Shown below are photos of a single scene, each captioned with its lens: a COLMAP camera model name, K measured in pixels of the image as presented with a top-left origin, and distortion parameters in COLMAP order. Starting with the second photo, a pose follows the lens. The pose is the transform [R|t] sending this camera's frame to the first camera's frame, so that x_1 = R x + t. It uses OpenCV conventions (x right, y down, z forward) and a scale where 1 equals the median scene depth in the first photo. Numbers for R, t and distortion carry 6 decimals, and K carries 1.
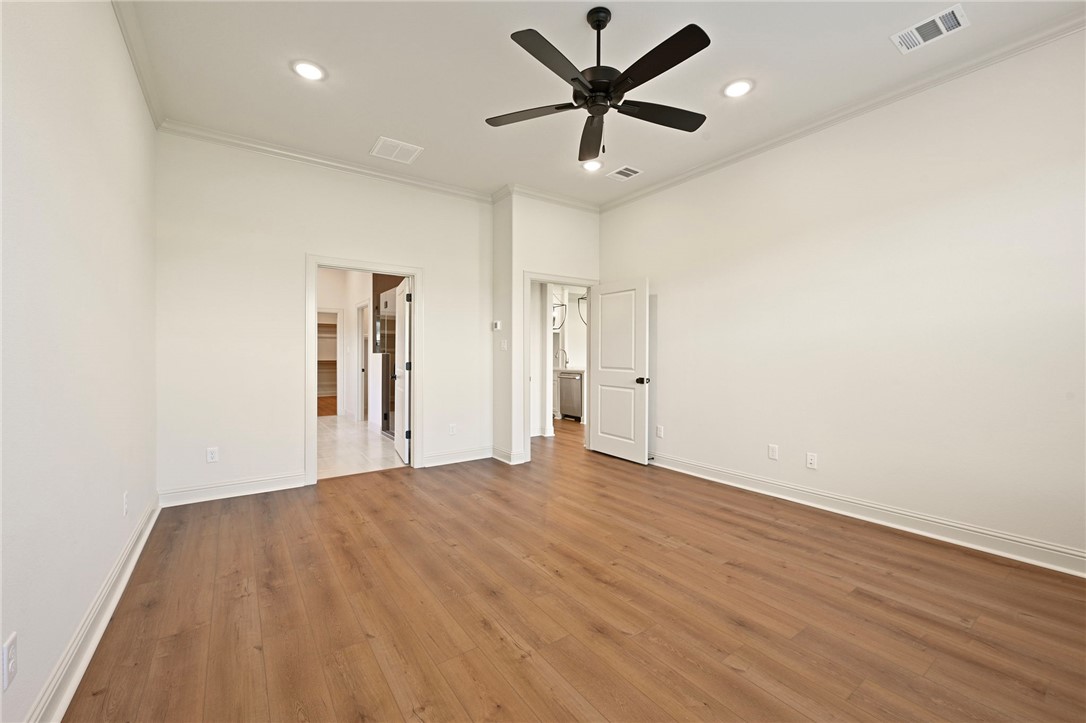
lens RADIAL K [[439.1, 0, 542.9], [0, 439.1, 355.3], [0, 0, 1]] dist [-0.000132, 0.000007]
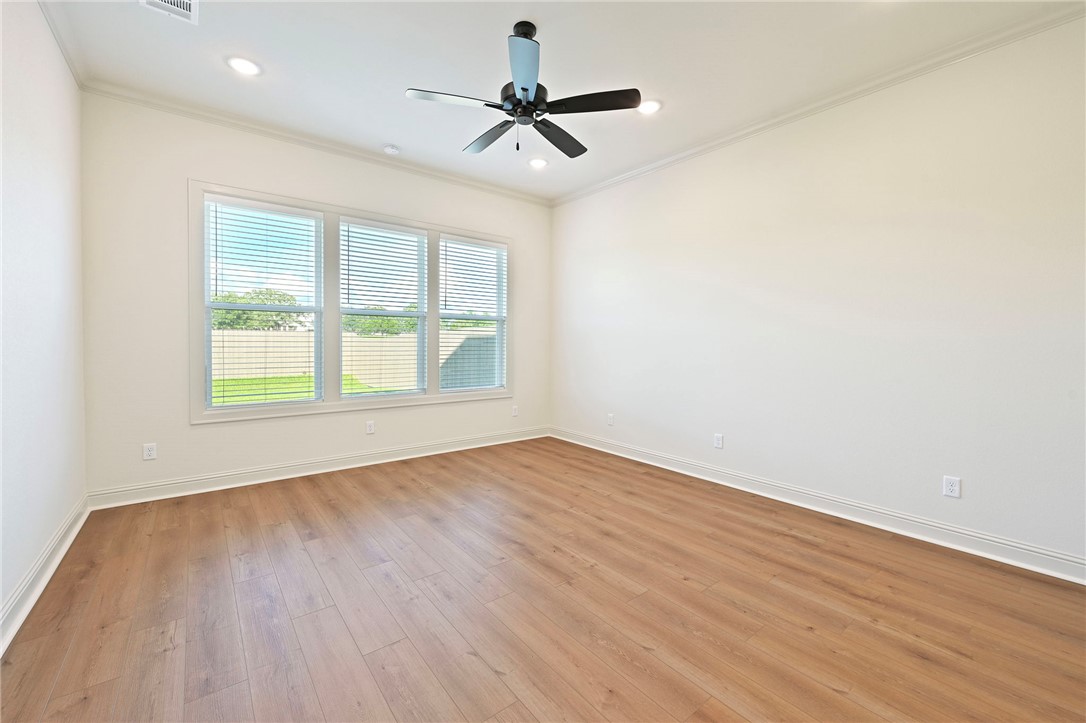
lens RADIAL K [[439.1, 0, 542.9], [0, 439.1, 355.3], [0, 0, 1]] dist [-0.000132, 0.000007]
pose [[-0.998521, -0.007775, -0.053816, 0.141514], [-0.009294, 0.999563, 0.028047, -0.012007], [0.053575, 0.028506, -0.998157, 2.198048]]
